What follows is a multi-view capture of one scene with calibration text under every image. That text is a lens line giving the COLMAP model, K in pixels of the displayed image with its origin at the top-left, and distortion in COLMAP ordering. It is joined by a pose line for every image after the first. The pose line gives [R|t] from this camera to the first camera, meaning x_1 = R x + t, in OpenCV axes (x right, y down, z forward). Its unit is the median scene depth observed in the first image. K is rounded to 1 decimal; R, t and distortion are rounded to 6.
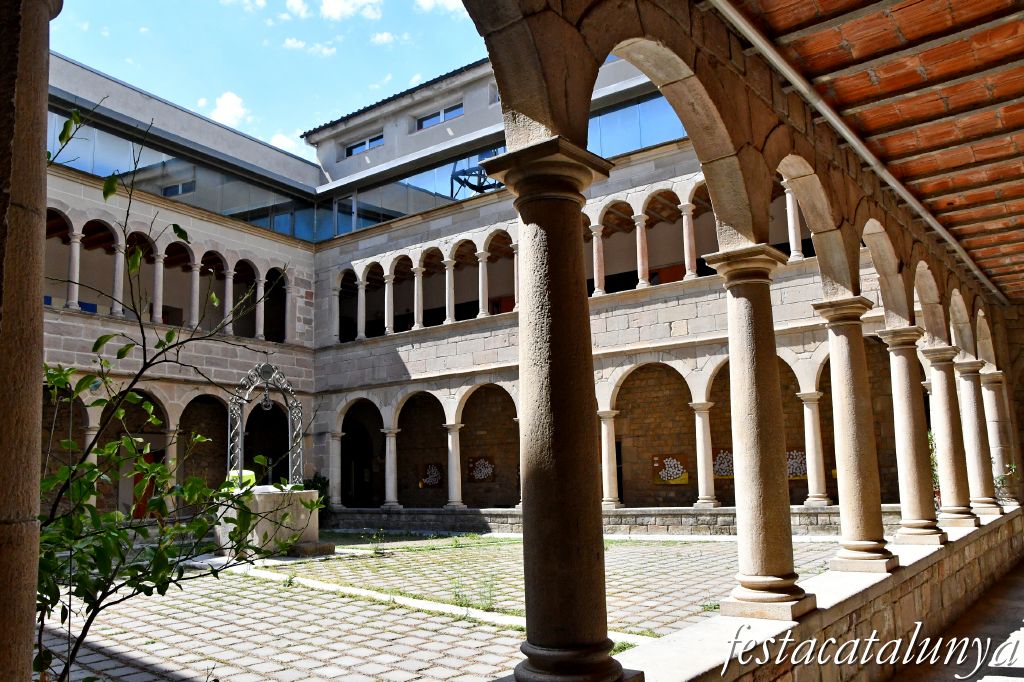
lens RADIAL K [[830.4, 0, 512.6], [0, 830.4, 355.0], [0, 0, 1]] dist [-0.135375, 0.158376]
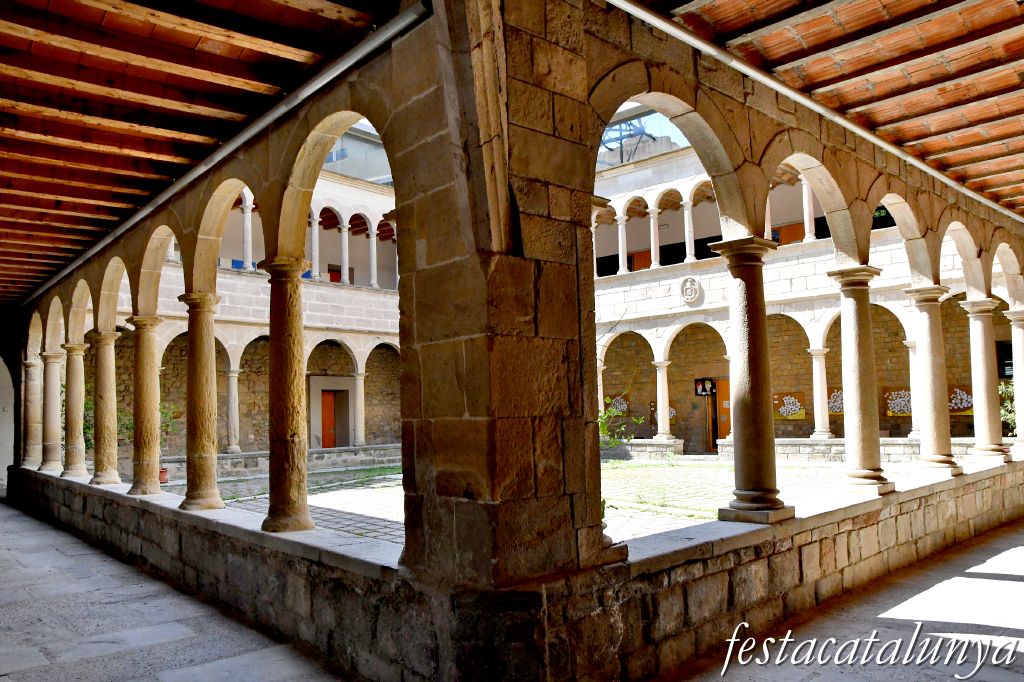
lens RADIAL K [[830.4, 0, 512.6], [0, 830.4, 355.0], [0, 0, 1]] dist [-0.135375, 0.158376]
pose [[0.991659, -0.004328, -0.128813, -0.100803], [0.014063, 0.997102, 0.074765, -0.052434], [0.128117, -0.075953, 0.988846, -0.393833]]
